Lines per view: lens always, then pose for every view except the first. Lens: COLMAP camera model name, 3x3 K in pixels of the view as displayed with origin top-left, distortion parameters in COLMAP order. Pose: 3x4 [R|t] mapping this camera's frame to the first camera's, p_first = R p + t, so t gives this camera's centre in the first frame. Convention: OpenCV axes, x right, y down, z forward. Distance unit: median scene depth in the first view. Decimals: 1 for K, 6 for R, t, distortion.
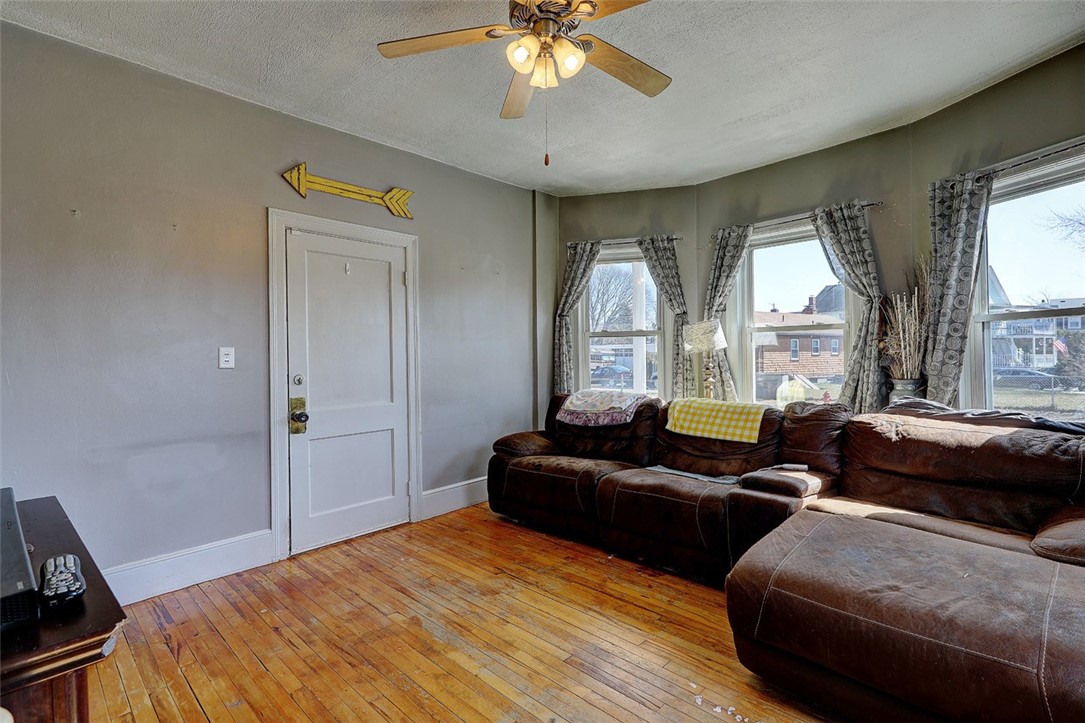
lens RADIAL K [[499.8, 0, 535.2], [0, 499.8, 357.7], [0, 0, 1]] dist [0.005215, -0.001369]
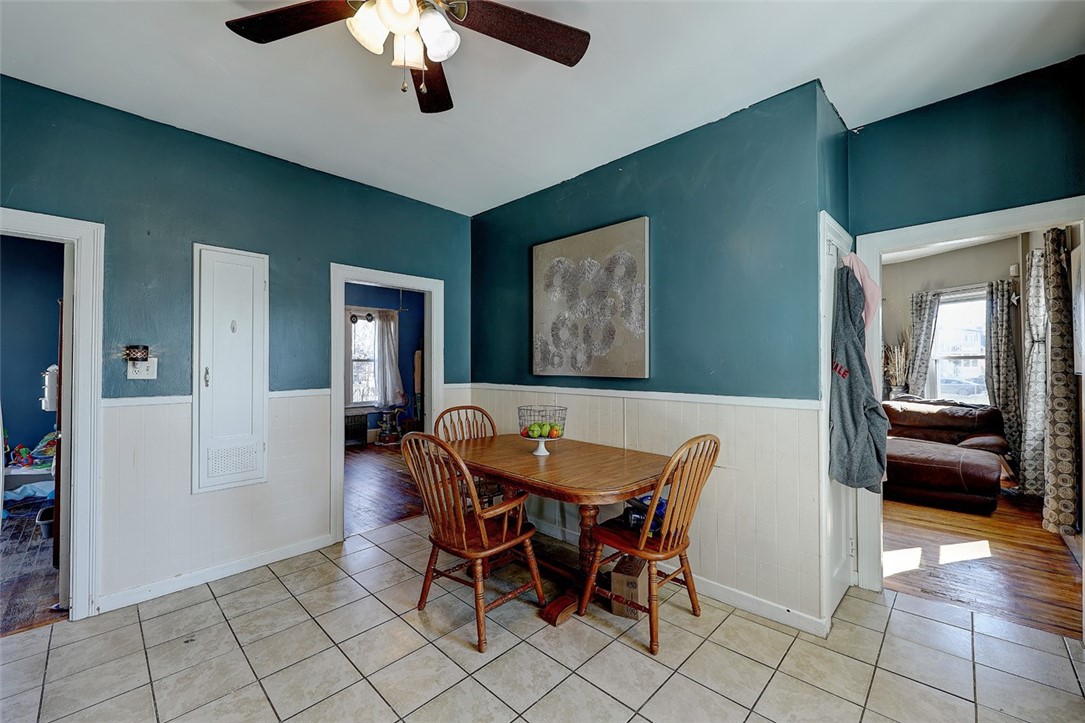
lens RADIAL K [[431.9, 0, 546.0], [0, 431.9, 364.3], [0, 0, 1]] dist [0.012542, -0.000009]
pose [[0.999760, 0.006188, 0.020998, -0.835751], [-0.006087, 0.999970, -0.004880, -0.032660], [-0.021028, 0.004751, 0.999768, -0.855056]]
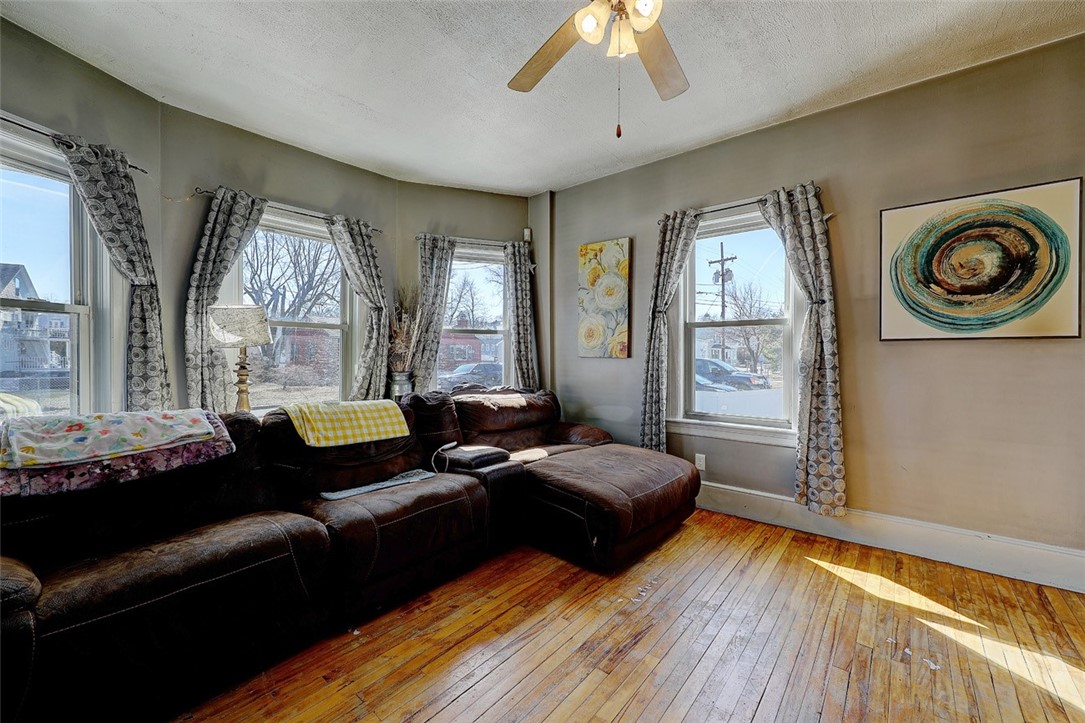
lens RADIAL K [[439.0, 0, 548.6], [0, 439.0, 358.2], [0, 0, 1]] dist [0.000686, -0.000036]
pose [[-0.102192, 0.006780, 0.994742, -0.506566], [-0.001181, 0.999975, -0.006937, 0.015584], [-0.994764, -0.001883, -0.102182, 0.806666]]
